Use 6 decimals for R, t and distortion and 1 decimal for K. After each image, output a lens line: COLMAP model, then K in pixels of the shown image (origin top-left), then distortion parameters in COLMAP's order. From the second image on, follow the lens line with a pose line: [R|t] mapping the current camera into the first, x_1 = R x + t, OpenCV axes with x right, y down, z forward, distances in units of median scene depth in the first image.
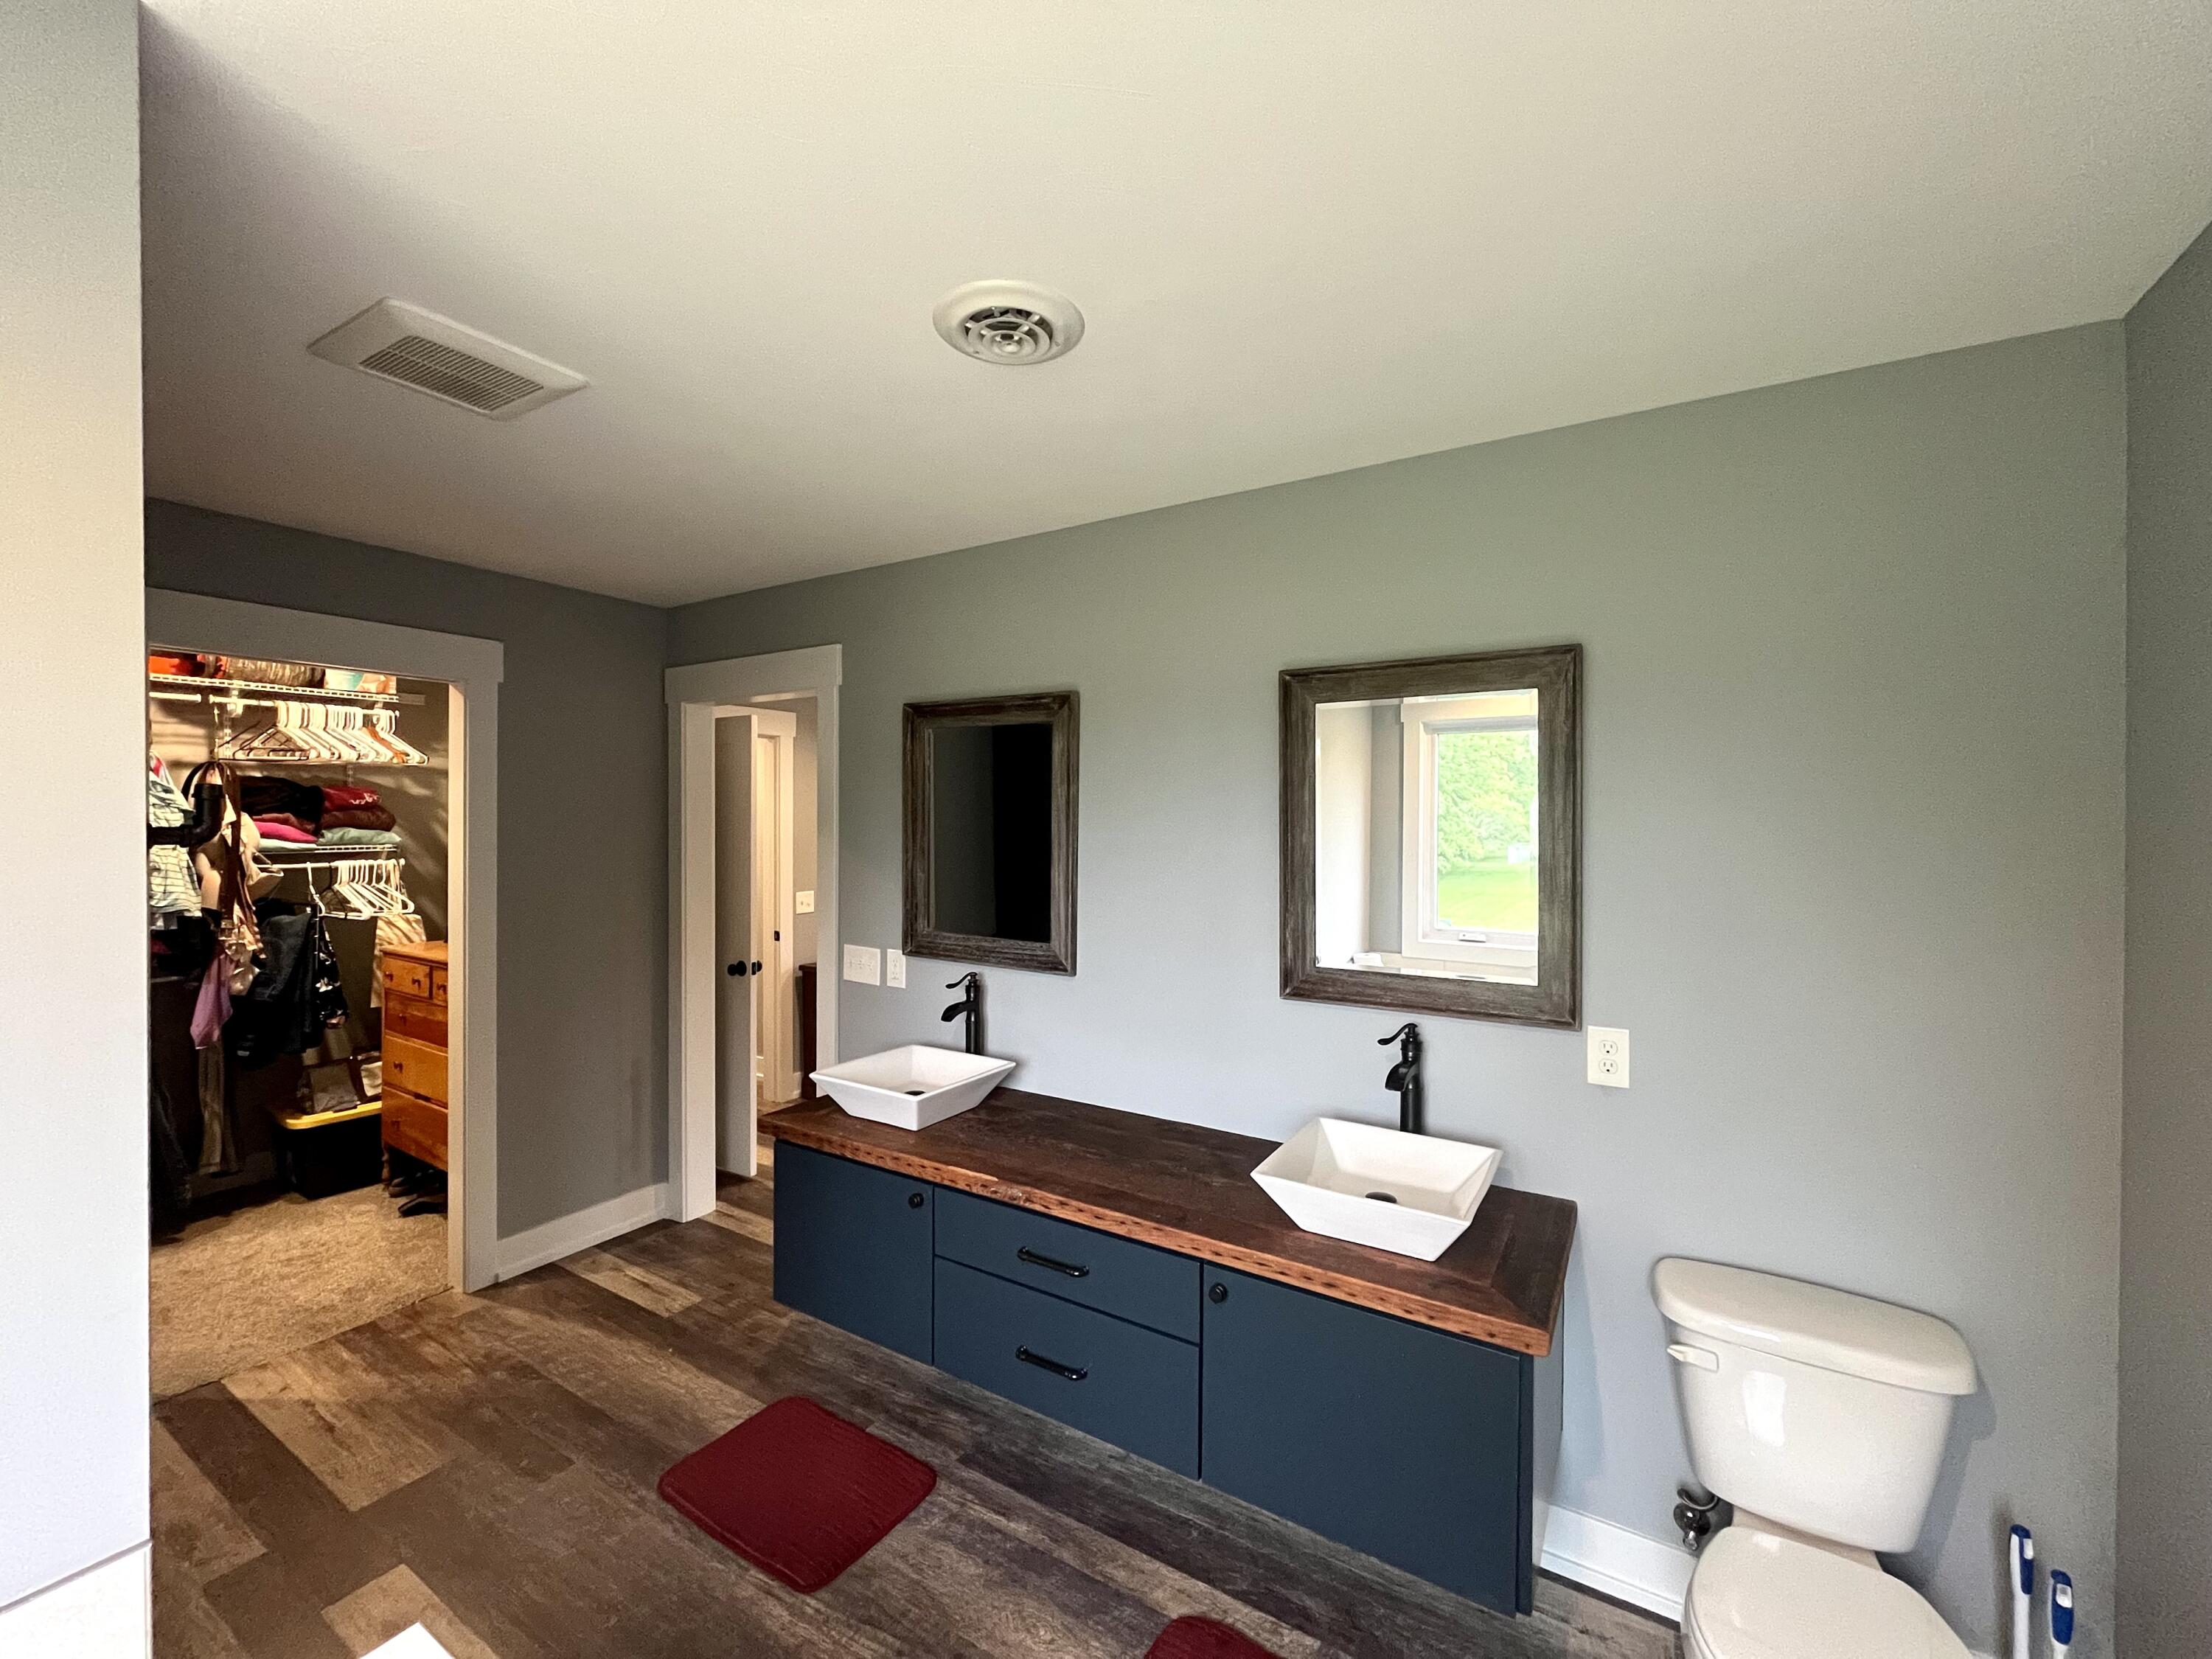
lens RADIAL K [[895.6, 0, 1107.8], [0, 895.6, 823.0], [0, 0, 1]] dist [-0.003701, 0.000422]
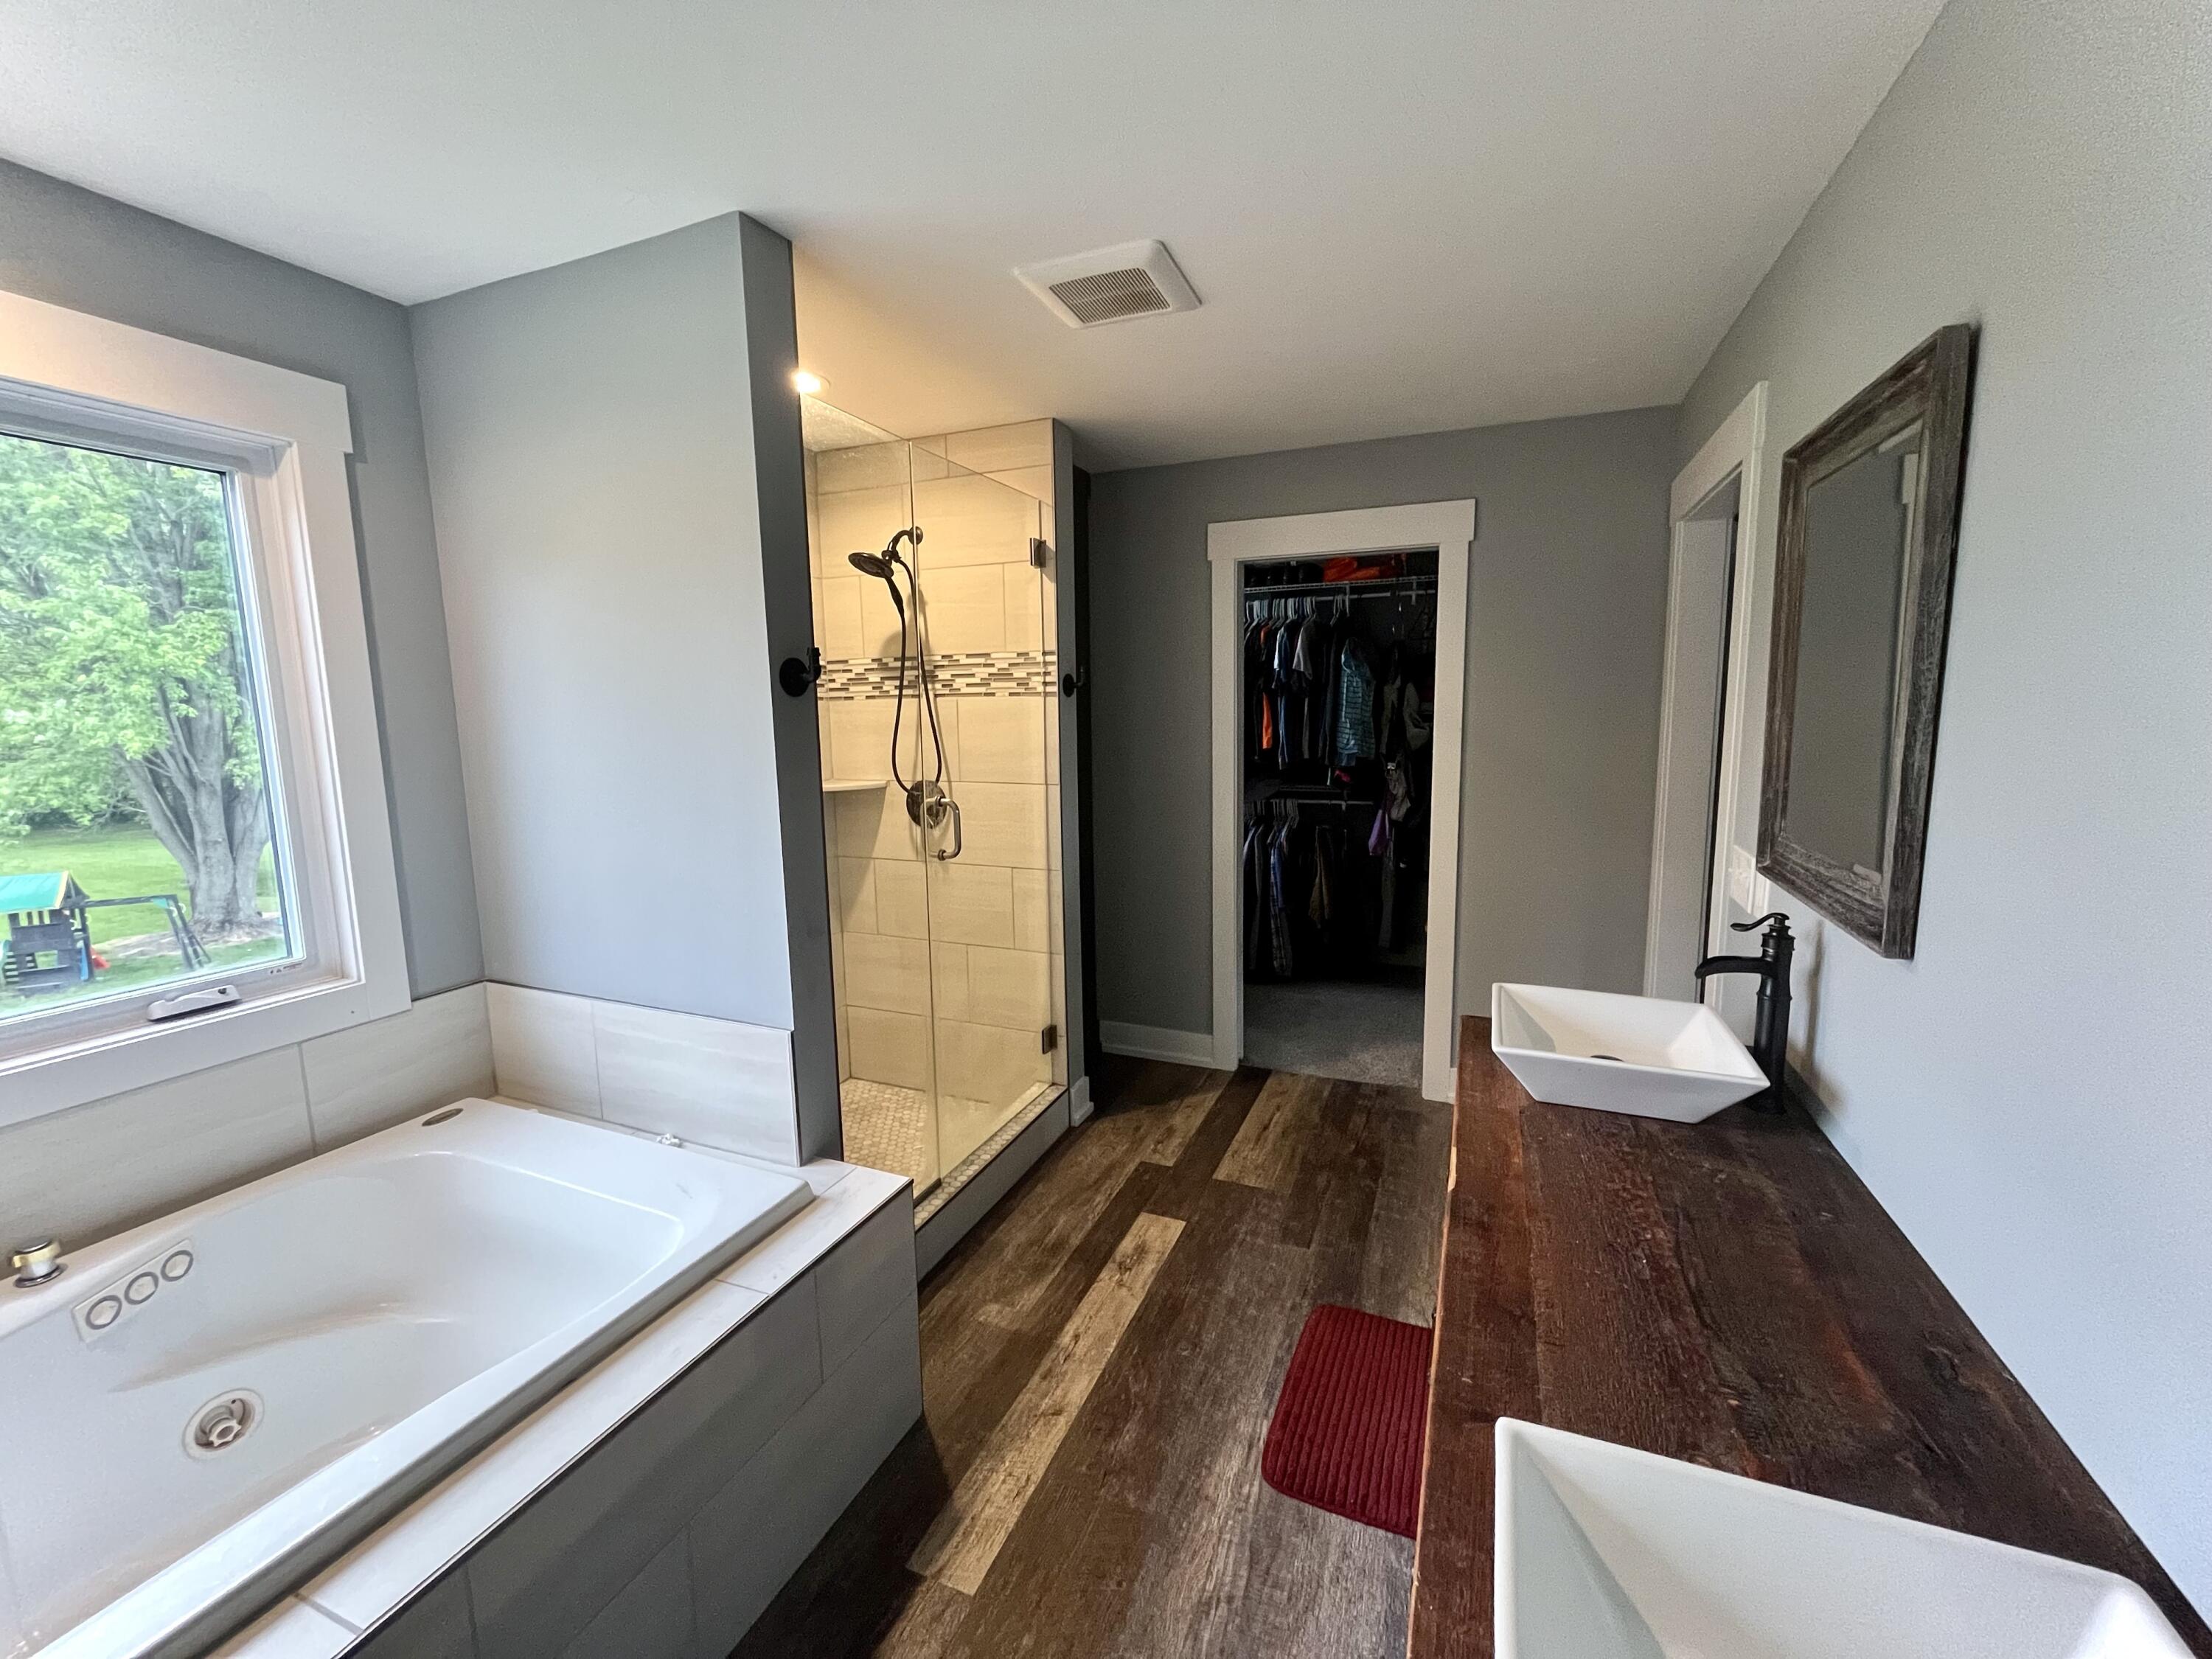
lens RADIAL K [[895.7, 0, 1108.8], [0, 895.7, 823.6], [0, 0, 1]] dist [-0.005223, -0.000165]
pose [[0.163092, 0.123864, -0.978805, 0.452707], [0.008248, 0.991882, 0.126893, 0.045948], [0.986576, -0.028769, 0.160746, 0.664338]]
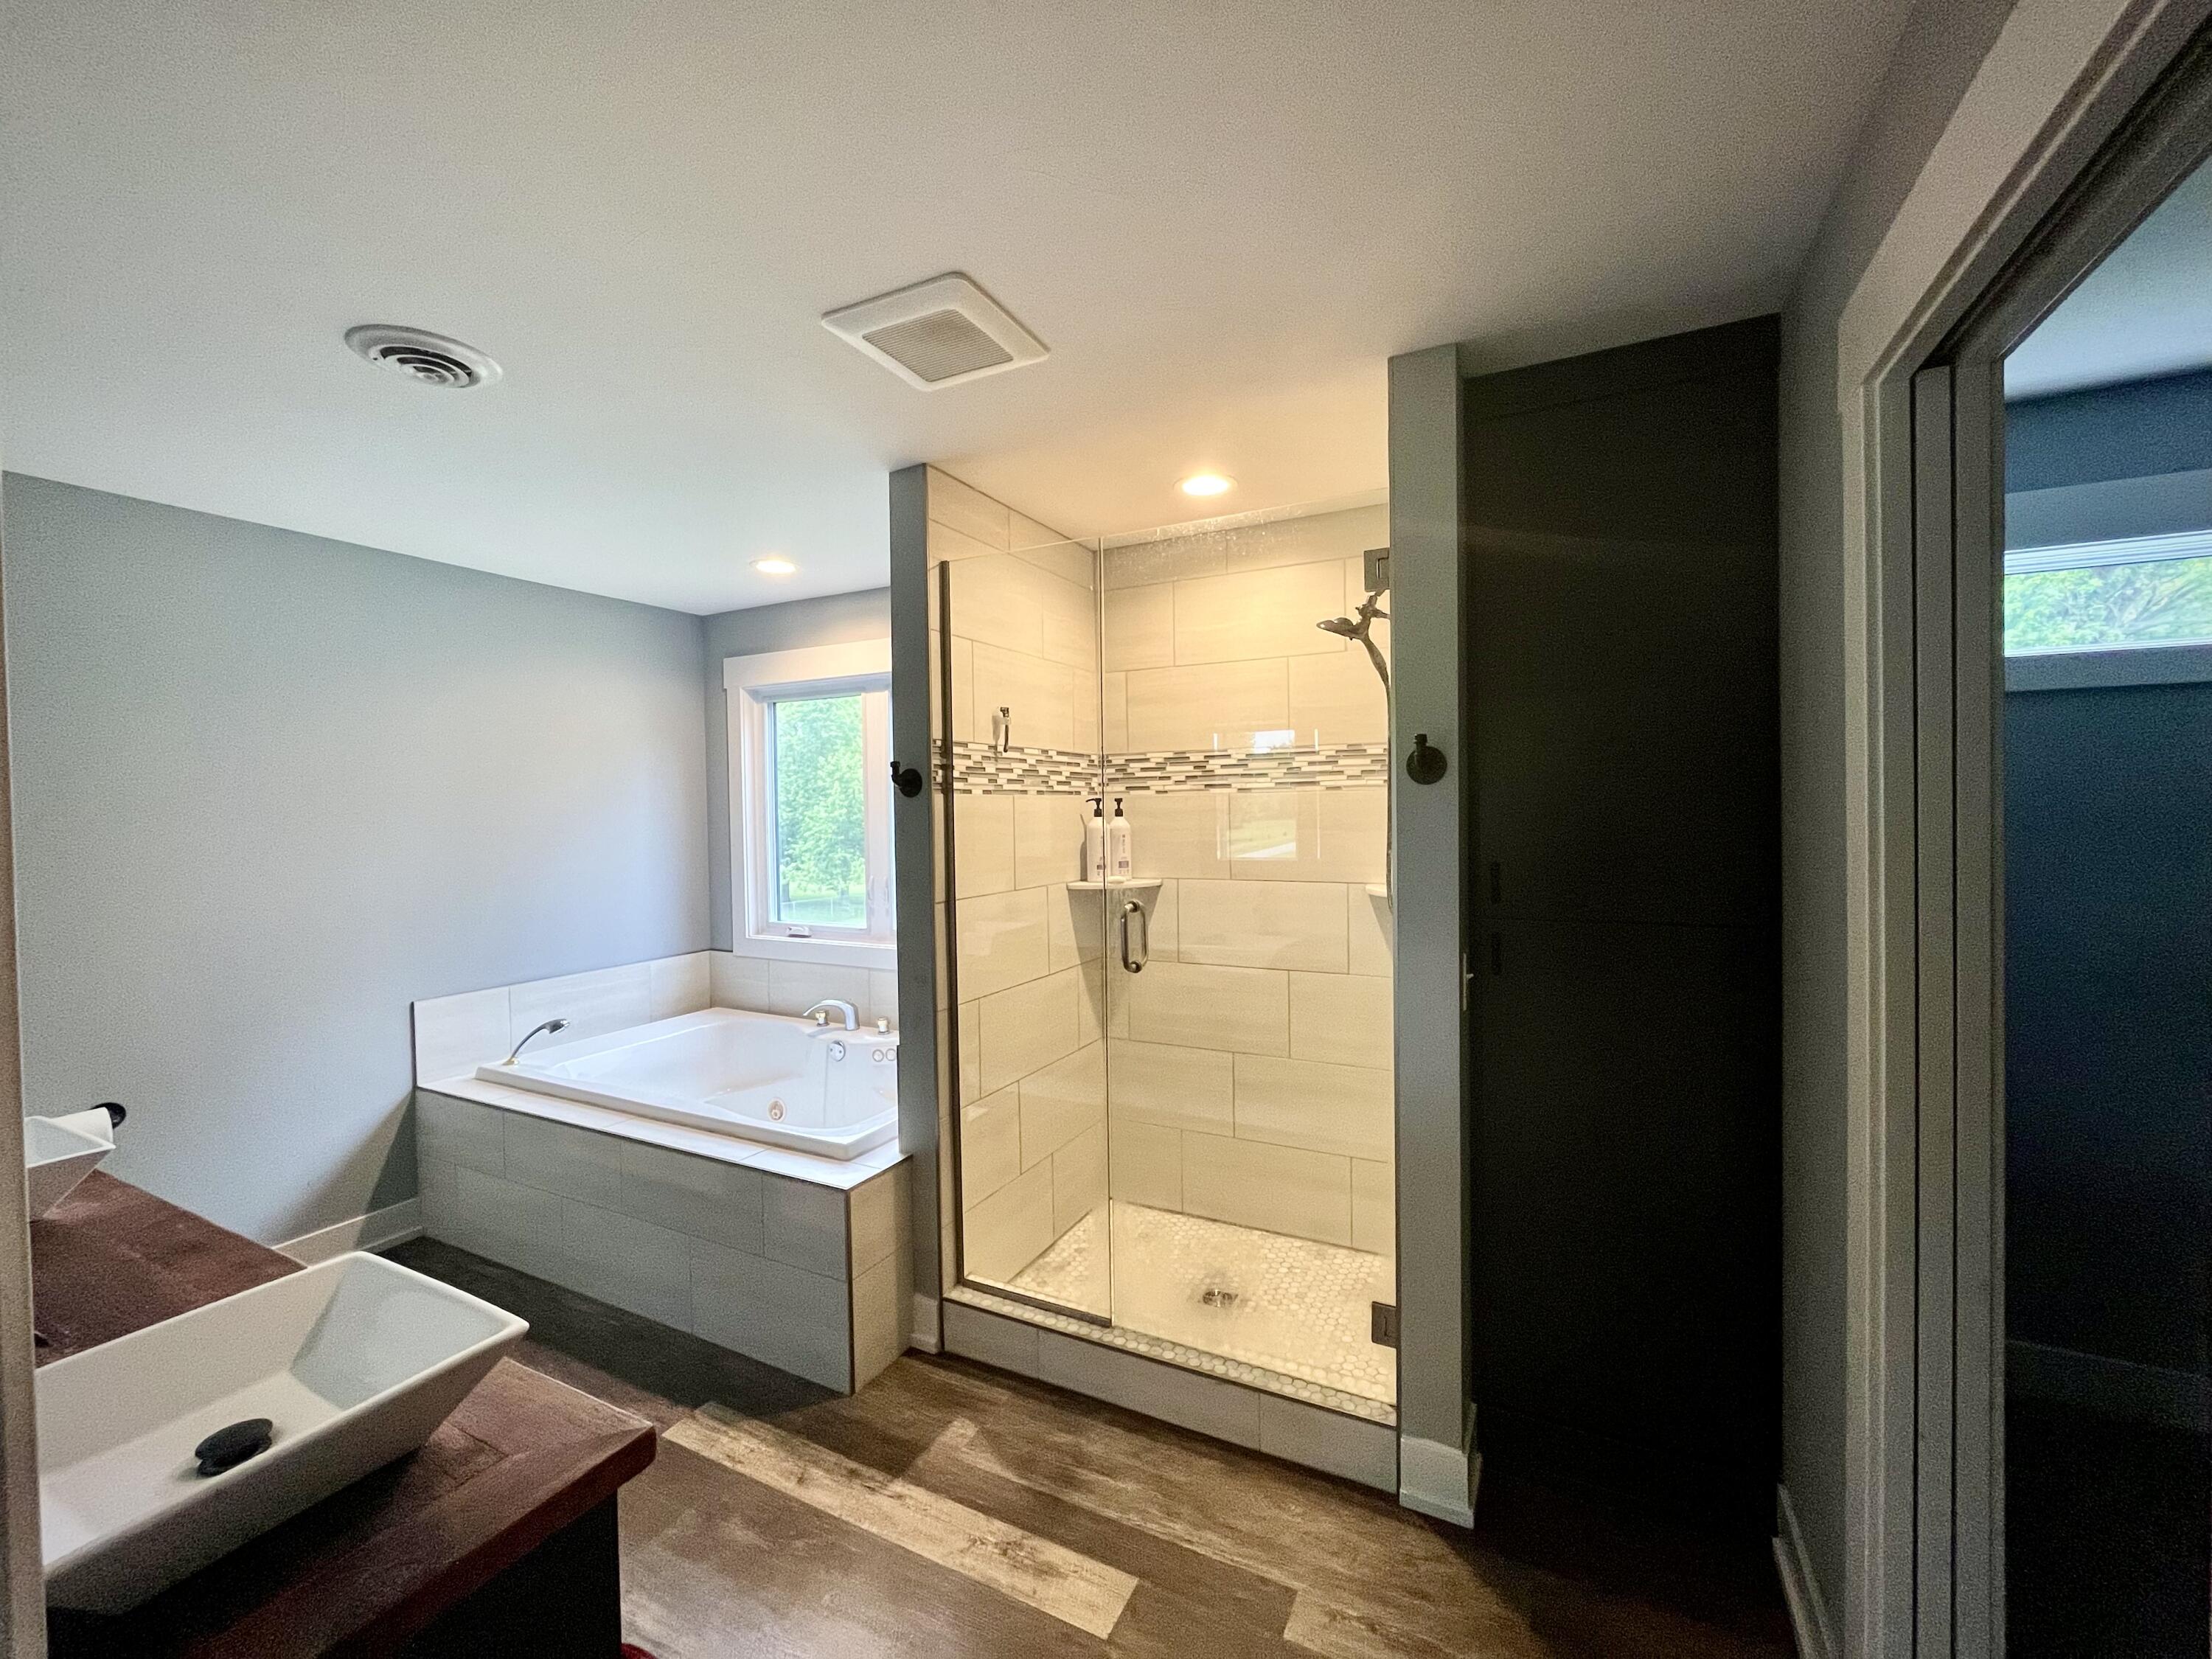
lens RADIAL K [[895.7, 0, 1108.8], [0, 895.7, 823.6], [0, 0, 1]] dist [-0.005223, -0.000165]
pose [[-0.995838, 0.009694, -0.090621, -0.730384], [0.007268, 0.999607, 0.027068, 0.037430], [0.090848, 0.026297, -0.995518, 1.800804]]
